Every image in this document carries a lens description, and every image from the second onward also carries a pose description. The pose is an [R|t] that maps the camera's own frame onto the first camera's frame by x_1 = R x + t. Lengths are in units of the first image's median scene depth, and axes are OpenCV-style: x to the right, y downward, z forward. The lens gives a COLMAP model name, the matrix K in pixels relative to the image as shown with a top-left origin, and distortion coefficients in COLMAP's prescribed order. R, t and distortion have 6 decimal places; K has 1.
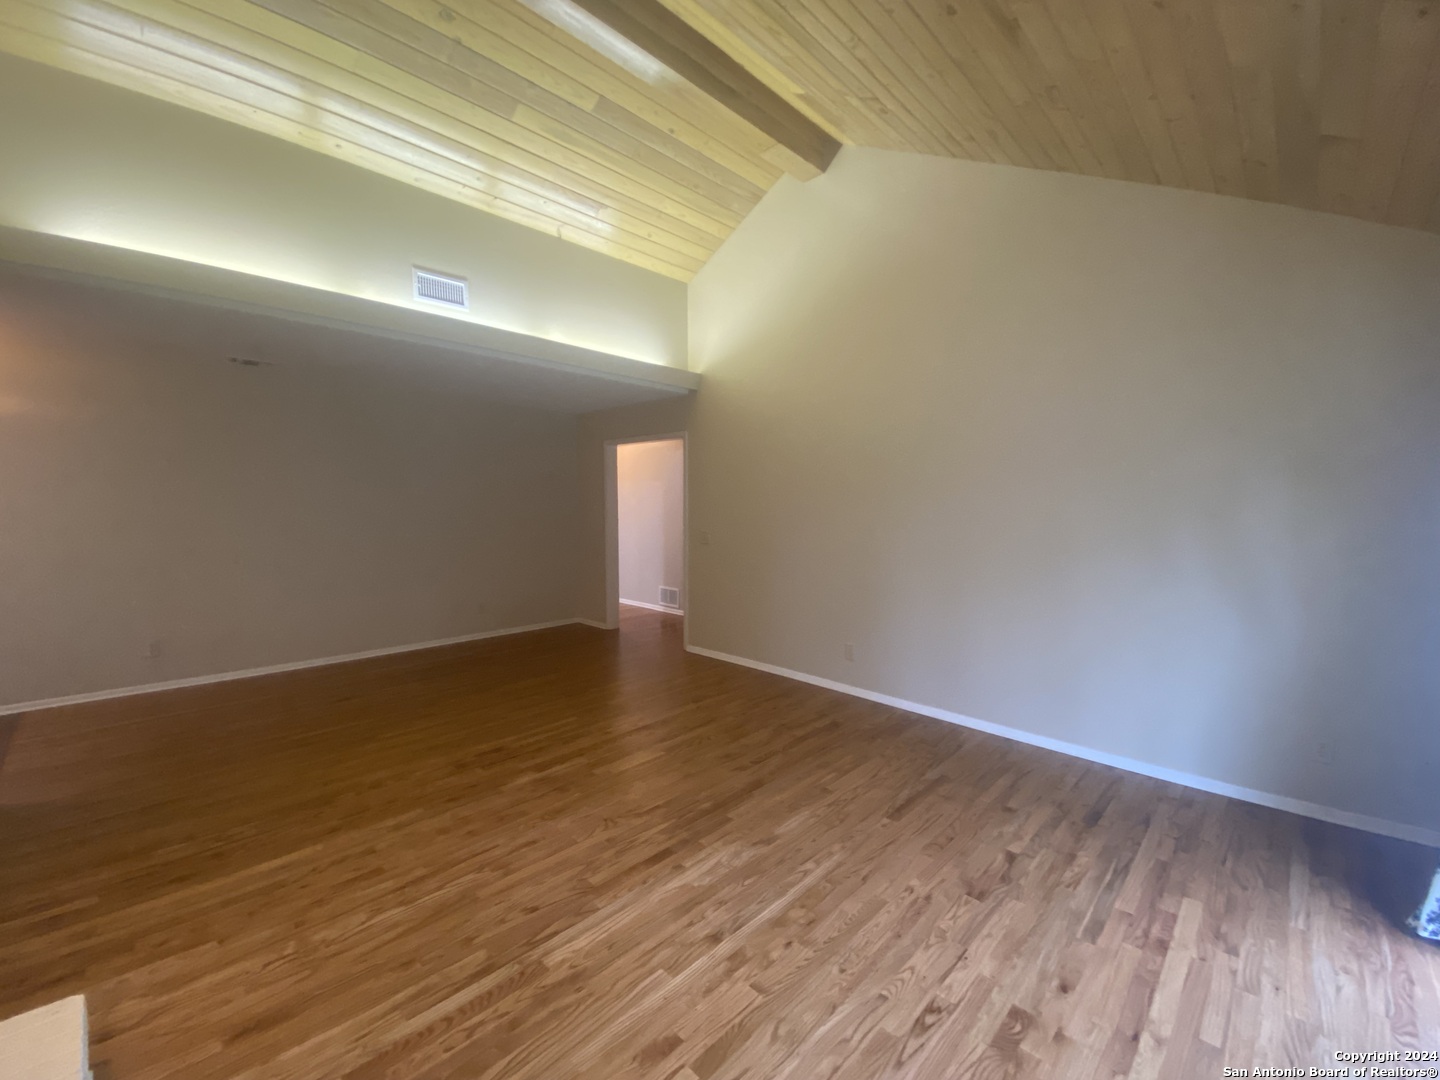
lens RADIAL K [[586.3, 0, 720.0], [0, 586.3, 540.0], [0, 0, 1]] dist [0.015029, -0.018826]
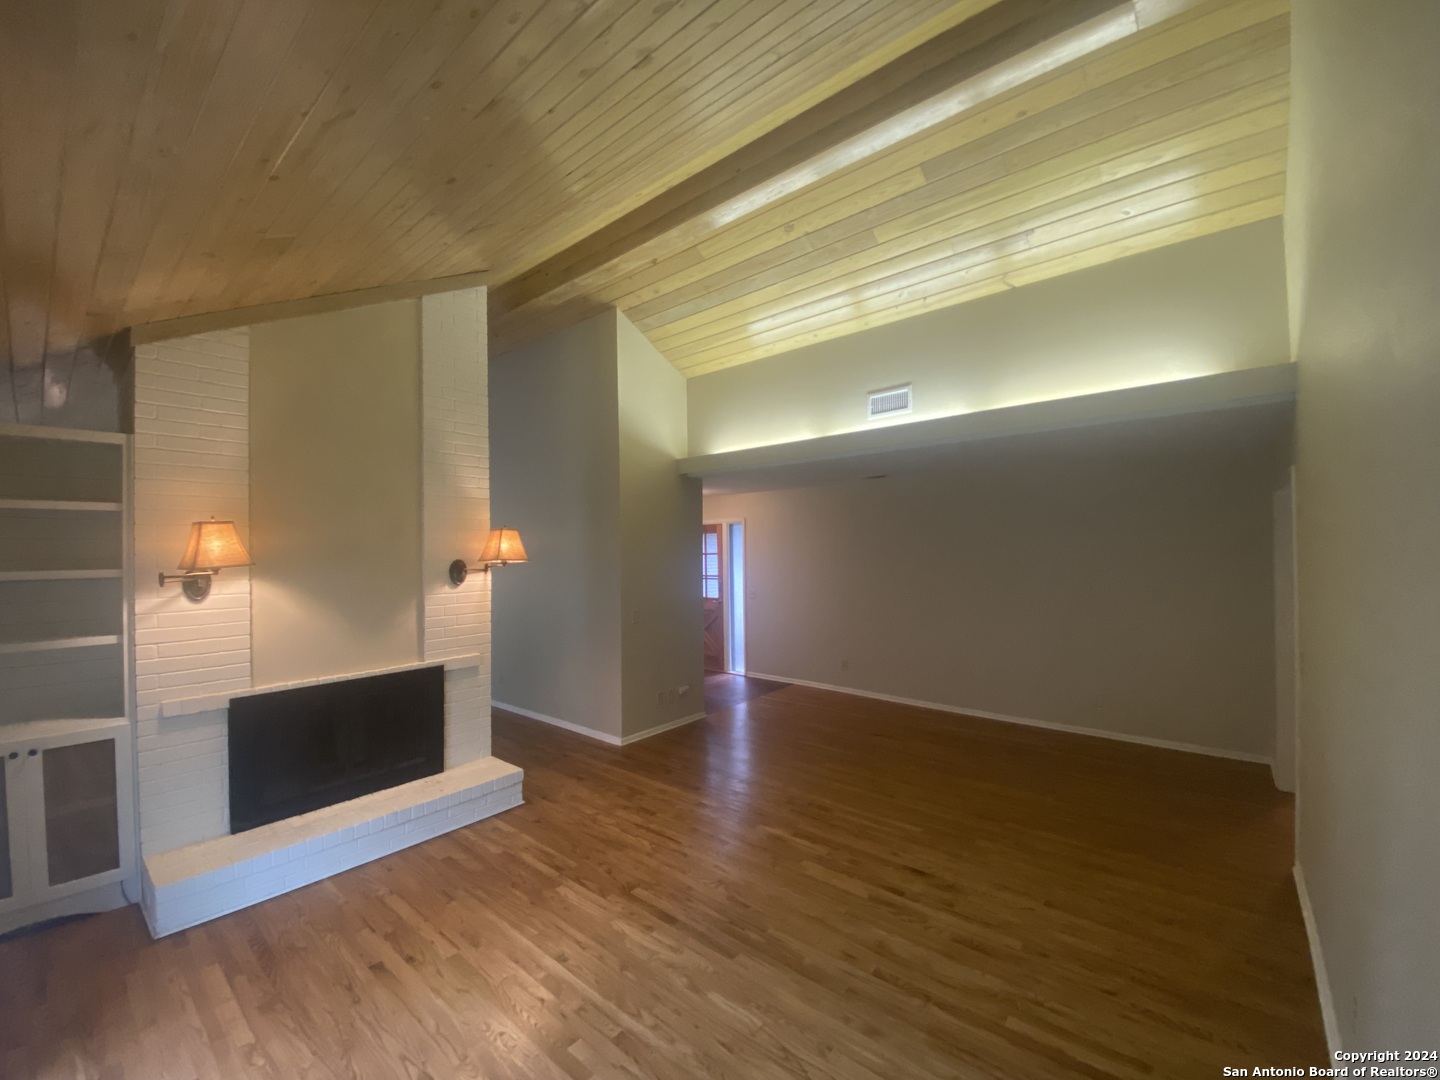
lens RADIAL K [[584.5, 0, 717.0], [0, 584.5, 541.2], [0, 0, 1]] dist [0.043652, -0.032969]
pose [[0.069311, -0.015548, -0.997474, 1.038119], [-0.051474, 0.998491, -0.019141, -0.177540], [0.996266, 0.052671, 0.068406, 0.943404]]
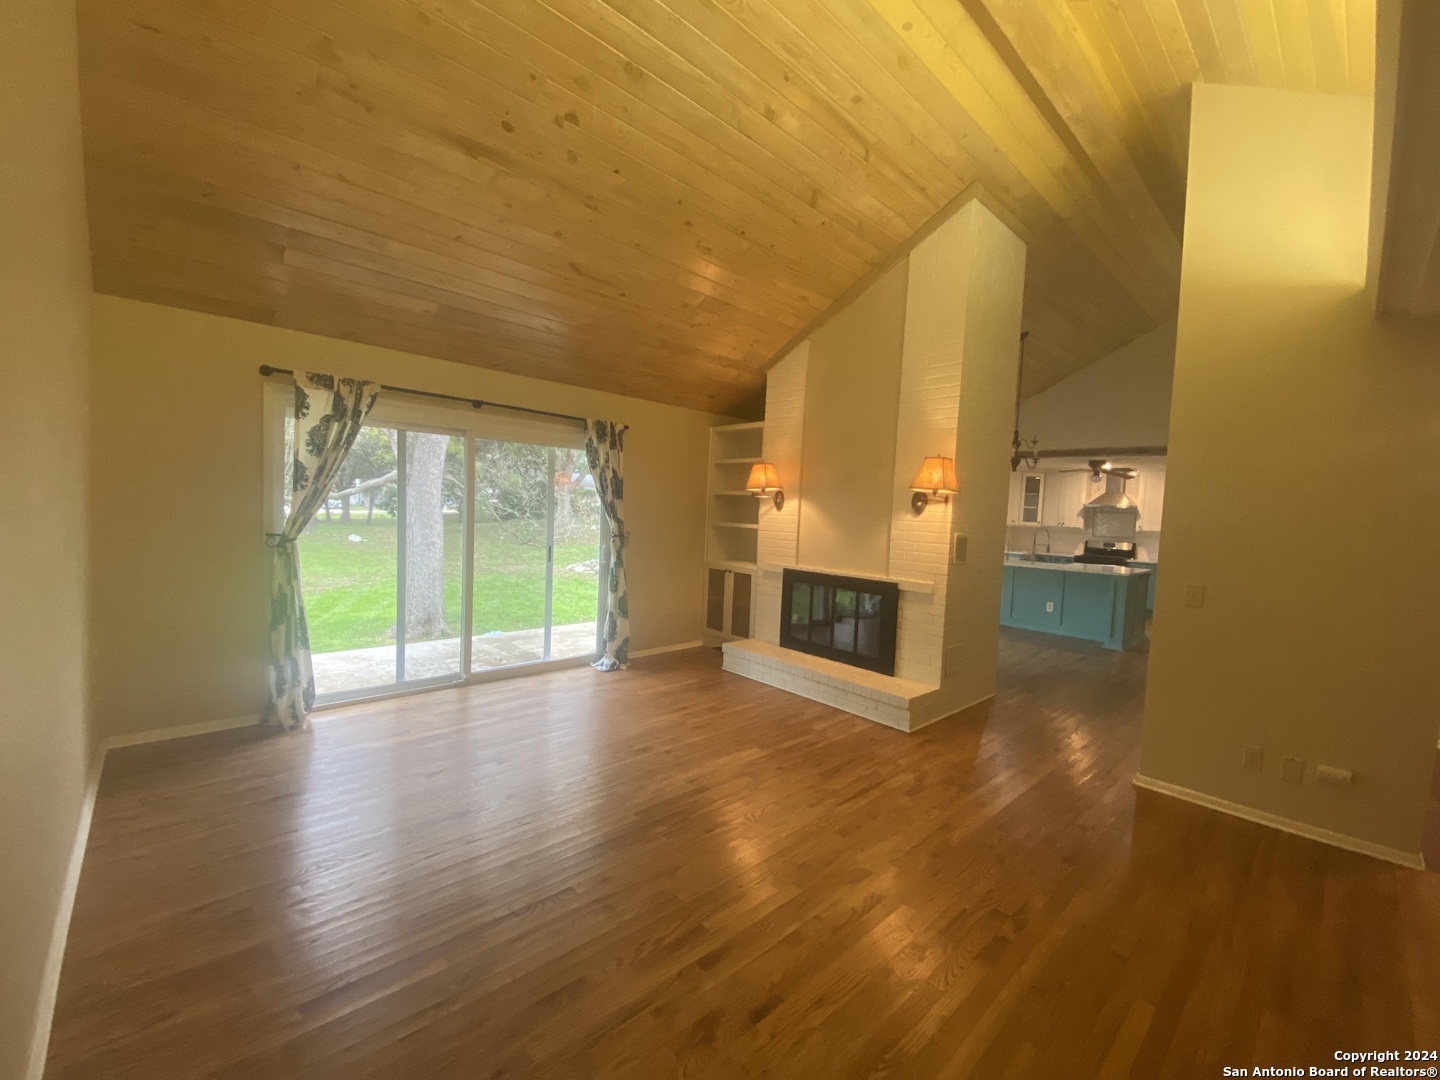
lens RADIAL K [[583.8, 0, 718.1], [0, 583.8, 542.5], [0, 0, 1]] dist [0.027152, -0.023810]
pose [[-0.997478, -0.052054, 0.048253, -0.161736], [-0.045999, 0.991822, 0.119054, -0.144626], [-0.054056, 0.116534, -0.991715, 2.121264]]
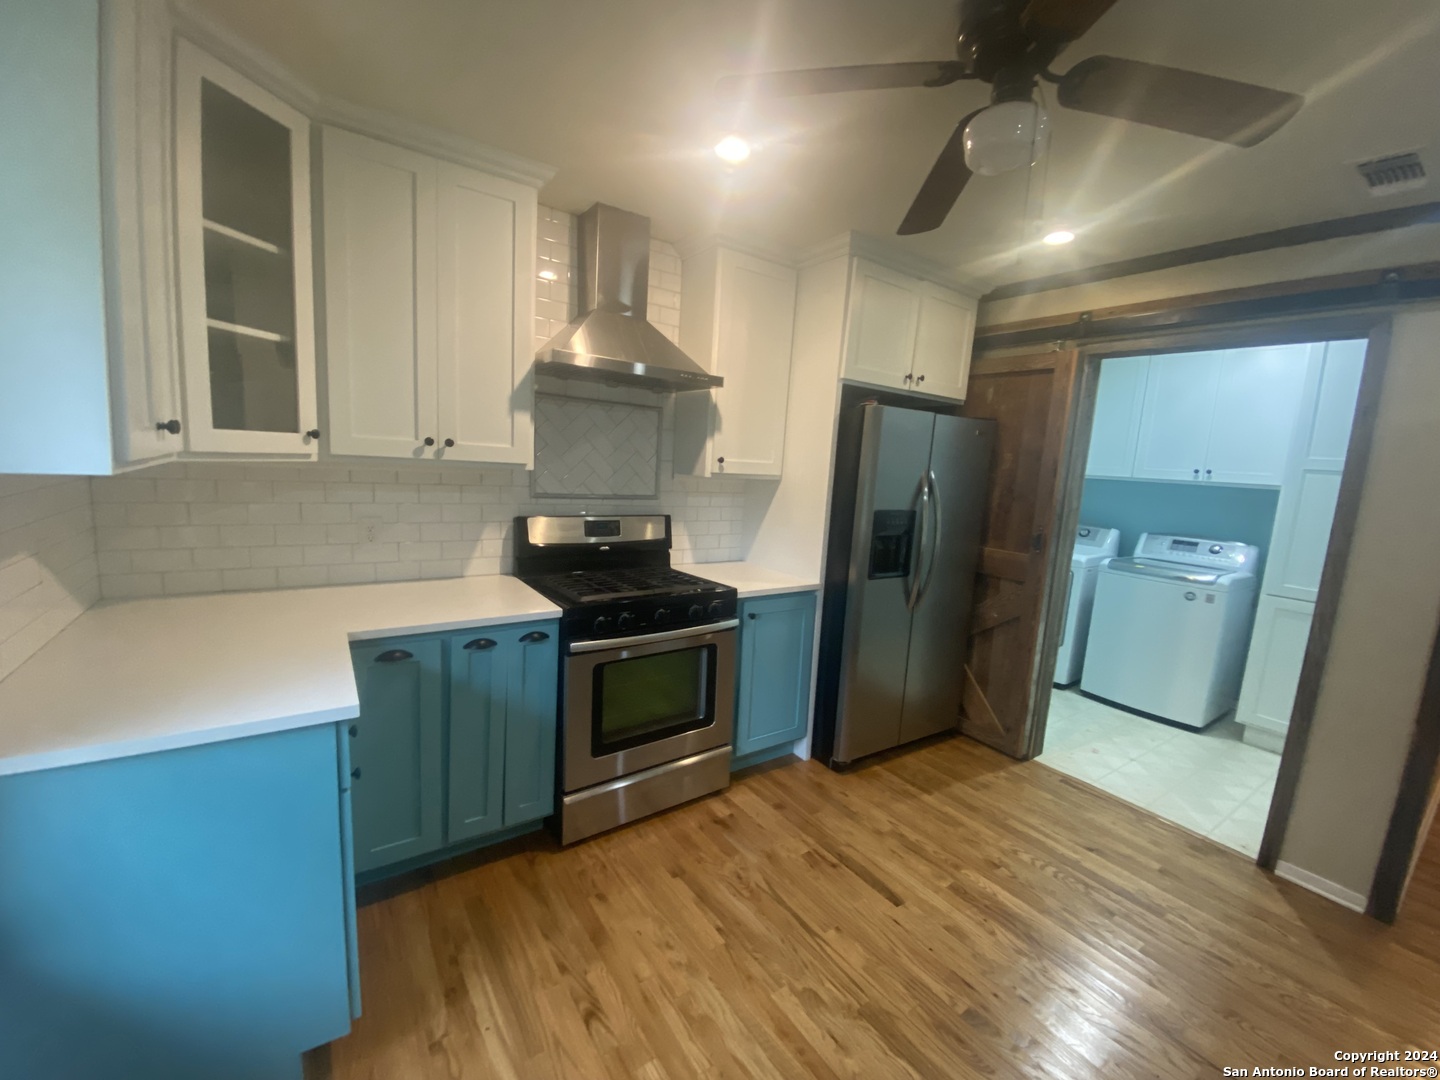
lens RADIAL K [[583.8, 0, 718.1], [0, 583.8, 542.5], [0, 0, 1]] dist [0.027152, -0.023810]
pose [[-0.196748, 0.121868, -0.972851, -1.701169], [-0.122822, 0.981365, 0.147774, 0.079221], [0.972731, 0.148561, -0.178113, -1.716945]]
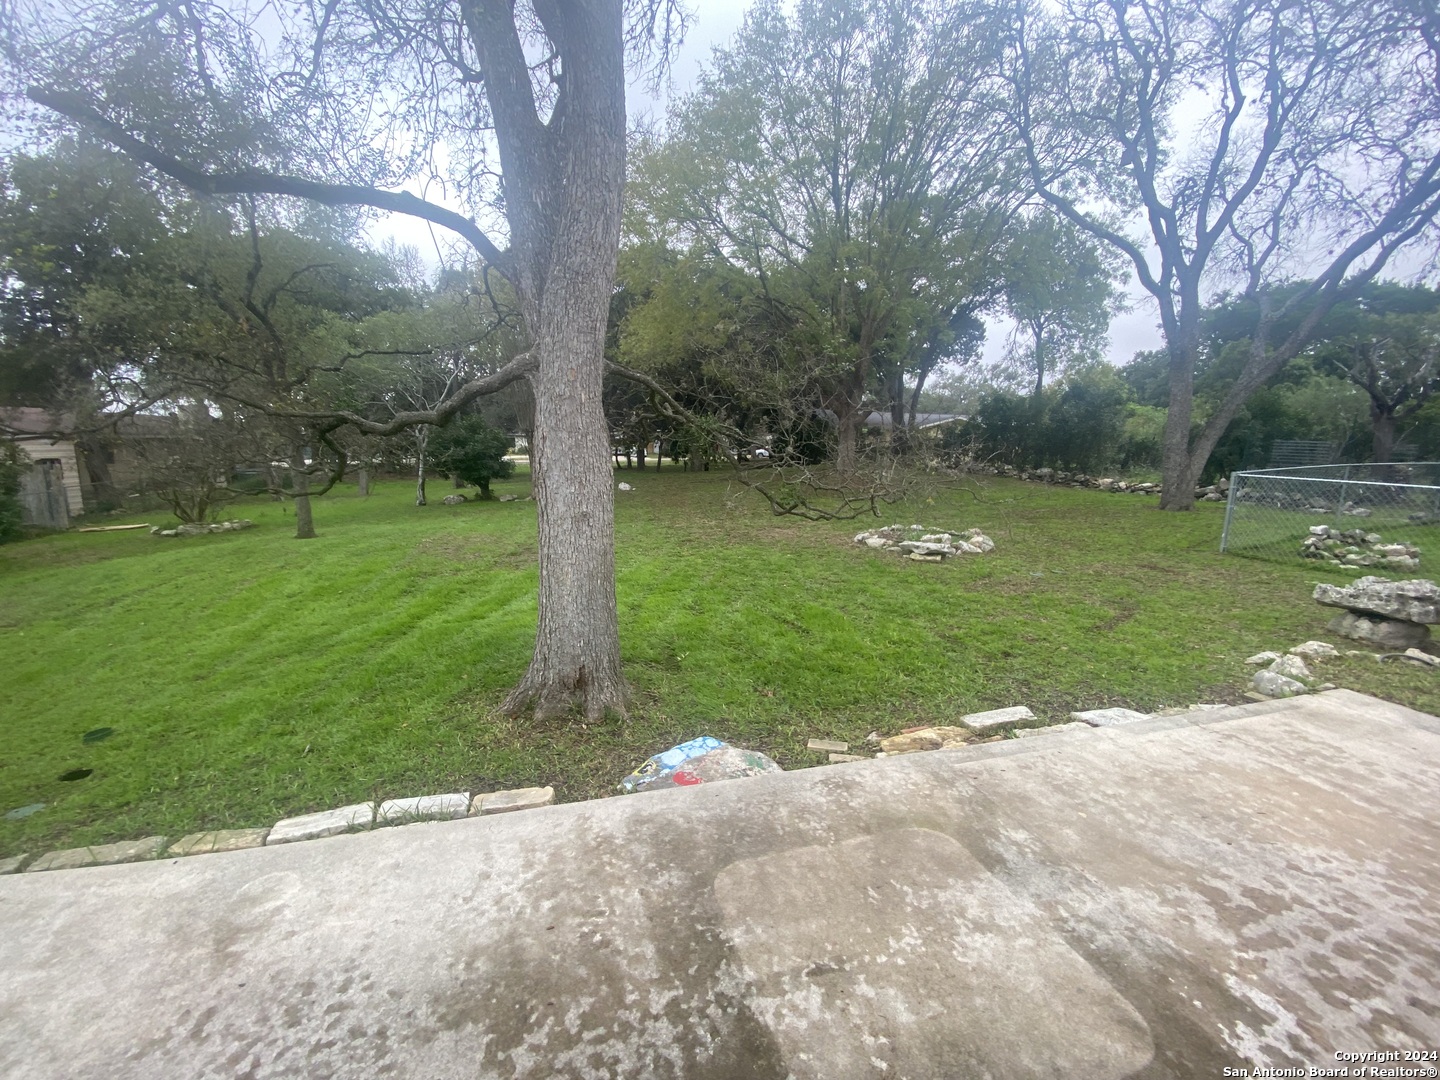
lens RADIAL K [[583.8, 0, 718.1], [0, 583.8, 542.5], [0, 0, 1]] dist [0.027152, -0.023810]
pose [[-0.873231, -0.104915, 0.475879, 0.641468], [0.003672, 0.975104, 0.221716, 0.077714], [-0.487293, 0.195356, -0.851106, -0.063730]]
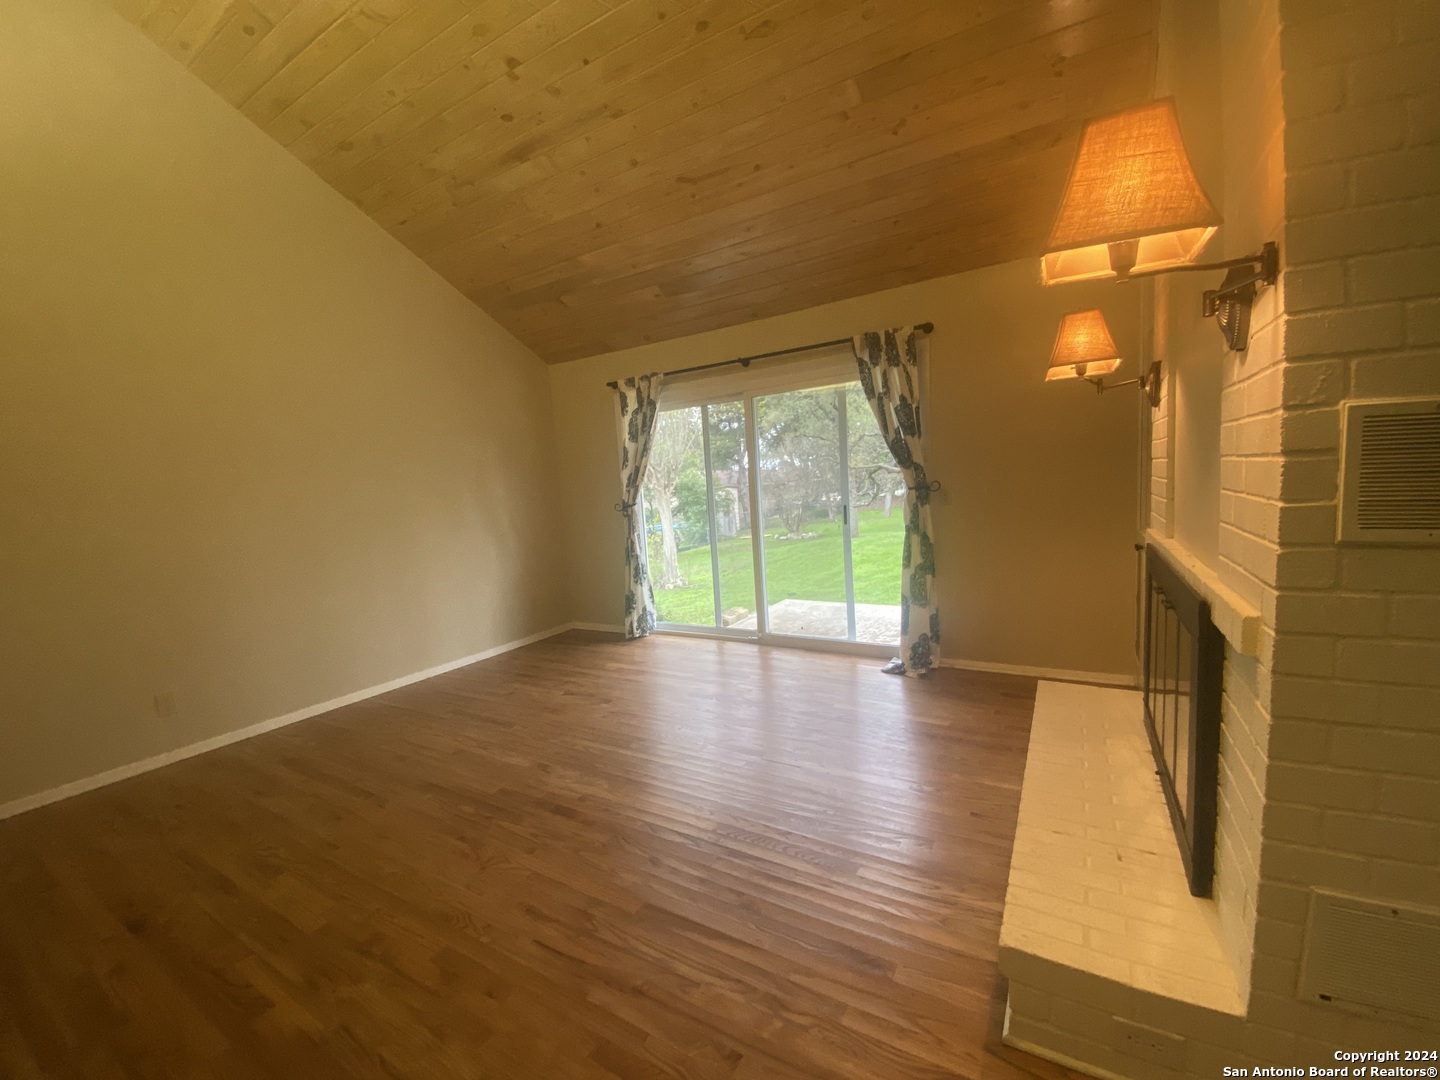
lens RADIAL K [[580.2, 0, 716.9], [0, 580.2, 544.4], [0, 0, 1]] dist [0.025677, -0.022331]
pose [[-0.228166, -0.094582, 0.969017, -1.046452], [0.121441, 0.984733, 0.124710, -0.005960], [-0.966019, 0.146133, -0.213196, 0.861056]]
